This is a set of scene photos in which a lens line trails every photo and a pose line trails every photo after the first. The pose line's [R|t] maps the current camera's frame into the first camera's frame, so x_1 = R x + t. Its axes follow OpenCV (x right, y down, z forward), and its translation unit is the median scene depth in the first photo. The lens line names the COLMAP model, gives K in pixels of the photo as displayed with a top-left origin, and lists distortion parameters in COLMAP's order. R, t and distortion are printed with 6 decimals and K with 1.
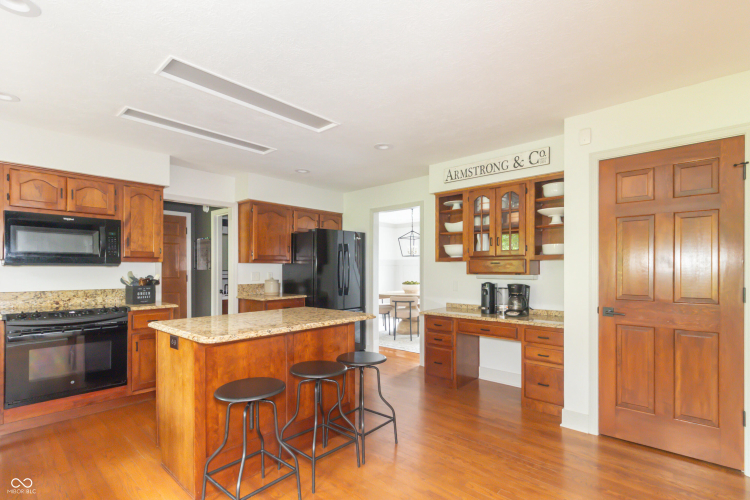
lens RADIAL K [[359.9, 0, 361.6], [0, 359.9, 268.9], [0, 0, 1]] dist [0.014706, -0.001644]
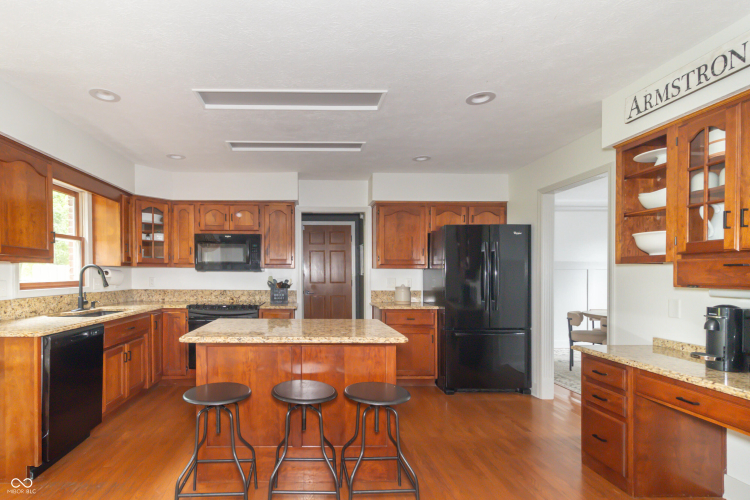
lens RADIAL K [[359.9, 0, 301.2], [0, 359.9, 280.0], [0, 0, 1]] dist [0.014706, -0.001644]
pose [[0.689304, 0.017287, -0.724266, 0.303167], [-0.005324, 0.999809, 0.018796, -0.002867], [0.724452, -0.009100, 0.689265, 0.246020]]
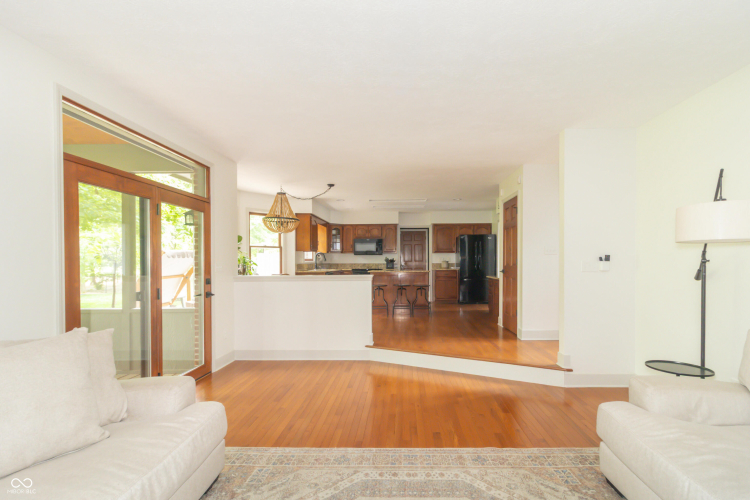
lens RADIAL K [[359.9, 0, 365.7], [0, 359.9, 264.8], [0, 0, 1]] dist [0.014706, -0.001644]
pose [[0.627106, 0.012376, -0.778835, 1.382595], [-0.002870, 0.999904, 0.013578, 0.030309], [0.778928, -0.006280, 0.627082, -0.827611]]
